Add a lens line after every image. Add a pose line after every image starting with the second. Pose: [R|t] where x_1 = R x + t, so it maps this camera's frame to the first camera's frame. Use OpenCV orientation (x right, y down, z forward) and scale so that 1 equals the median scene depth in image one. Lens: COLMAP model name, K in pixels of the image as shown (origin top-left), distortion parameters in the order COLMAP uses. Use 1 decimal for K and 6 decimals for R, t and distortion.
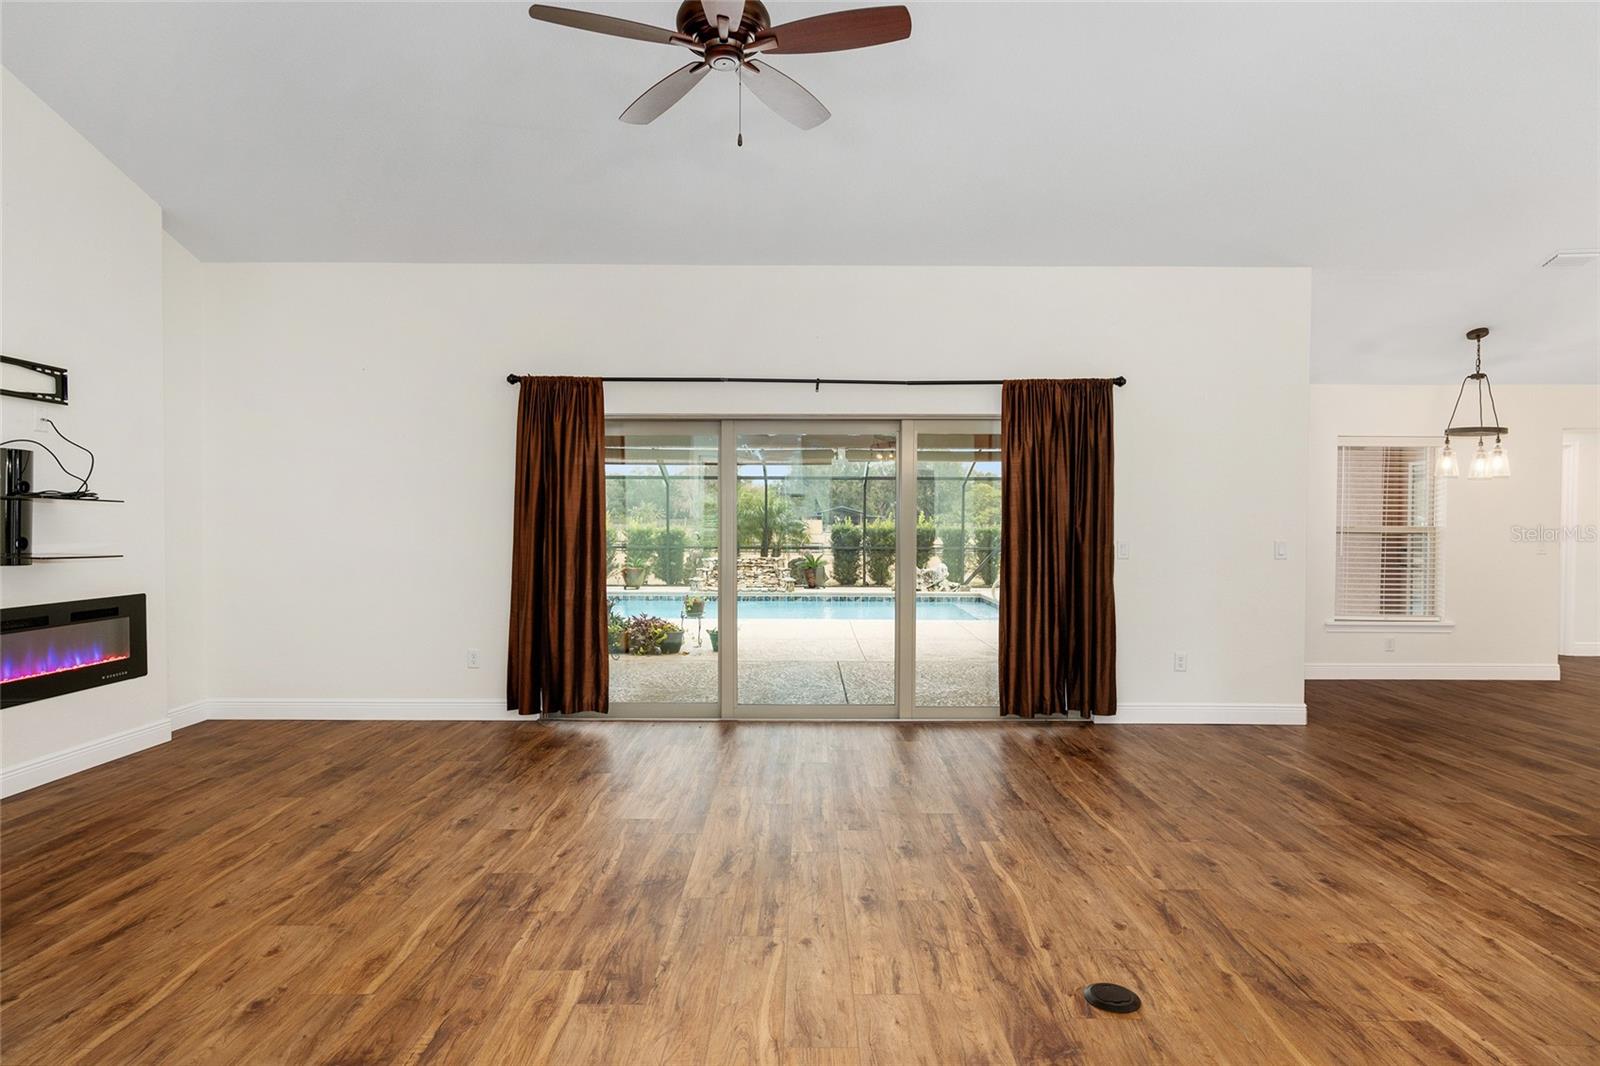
lens RADIAL K [[832.0, 0, 807.1], [0, 832.0, 539.9], [0, 0, 1]] dist [0.008035, 0.000220]
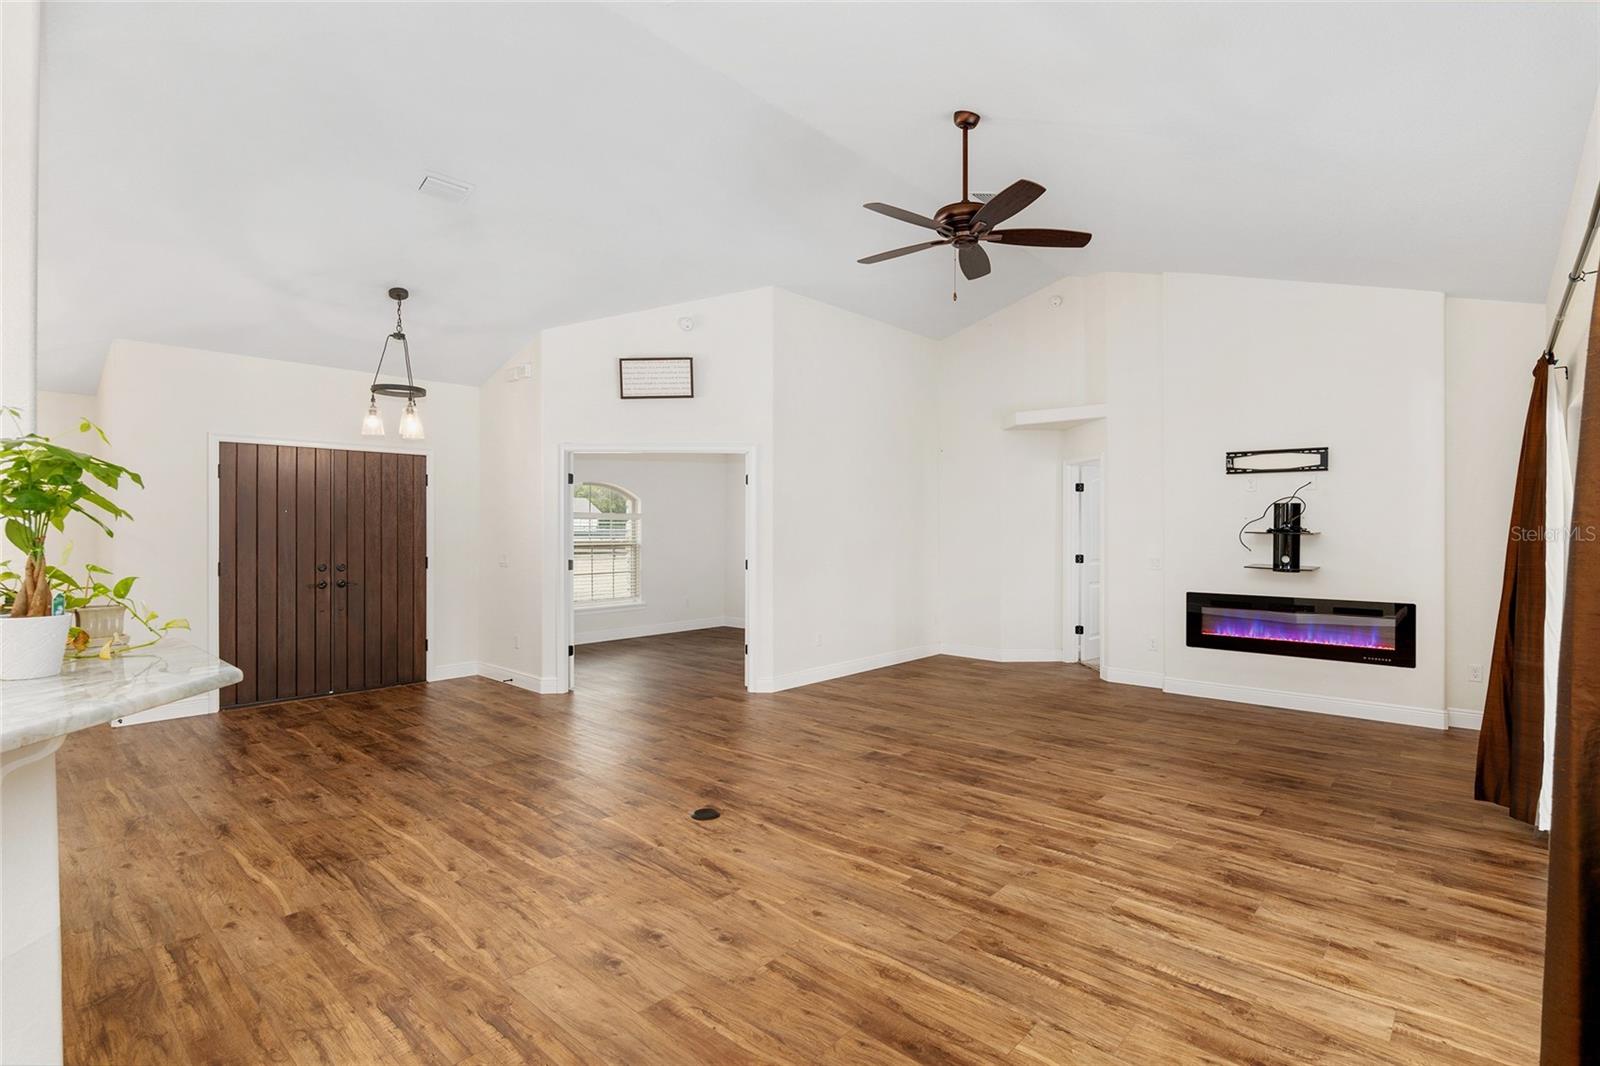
lens RADIAL K [[792.8, 0, 807.8], [0, 792.8, 529.4], [0, 0, 1]] dist [-0.012606, 0.002591]
pose [[-0.665896, -0.004596, -0.746030, 1.024993], [-0.020750, 0.999708, 0.012363, -0.064374], [0.745756, 0.023713, -0.665798, 1.566886]]
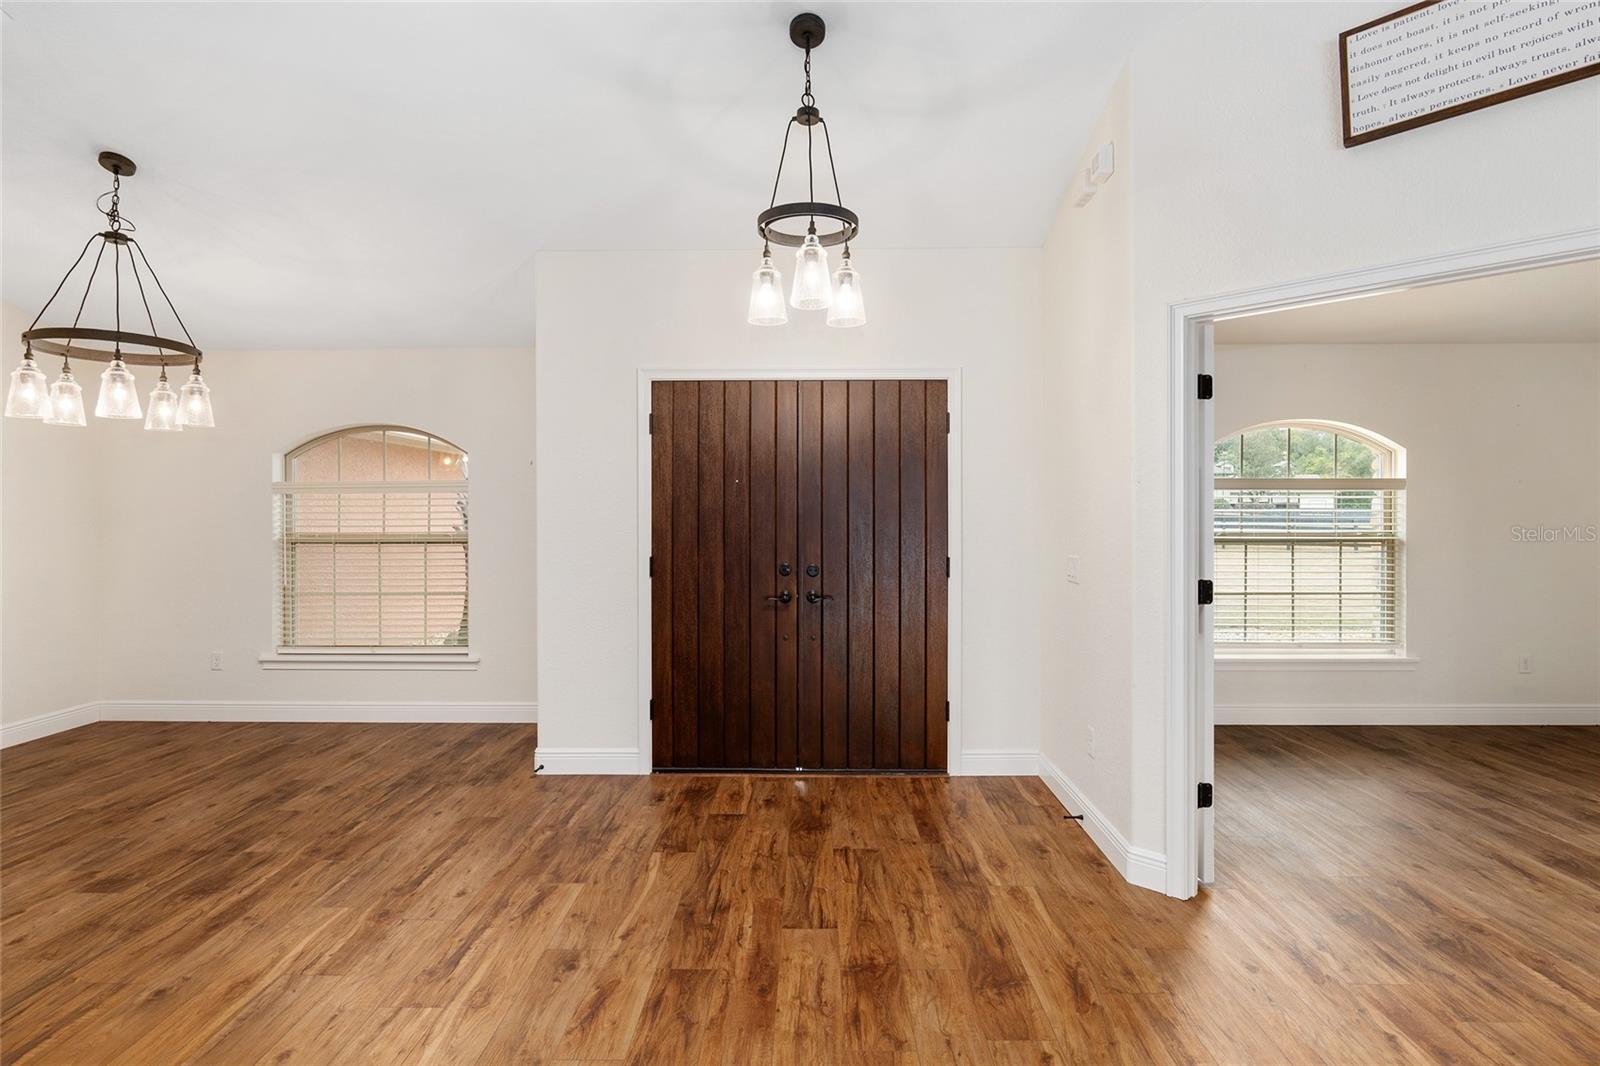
lens RADIAL K [[792.8, 0, 793.5], [0, 792.8, 519.6], [0, 0, 1]] dist [-0.012606, 0.002591]
pose [[-0.999774, -0.004154, 0.020864, 0.342974], [-0.003492, 0.999493, 0.031634, -0.039184], [-0.020984, 0.031554, -0.999282, 0.624450]]
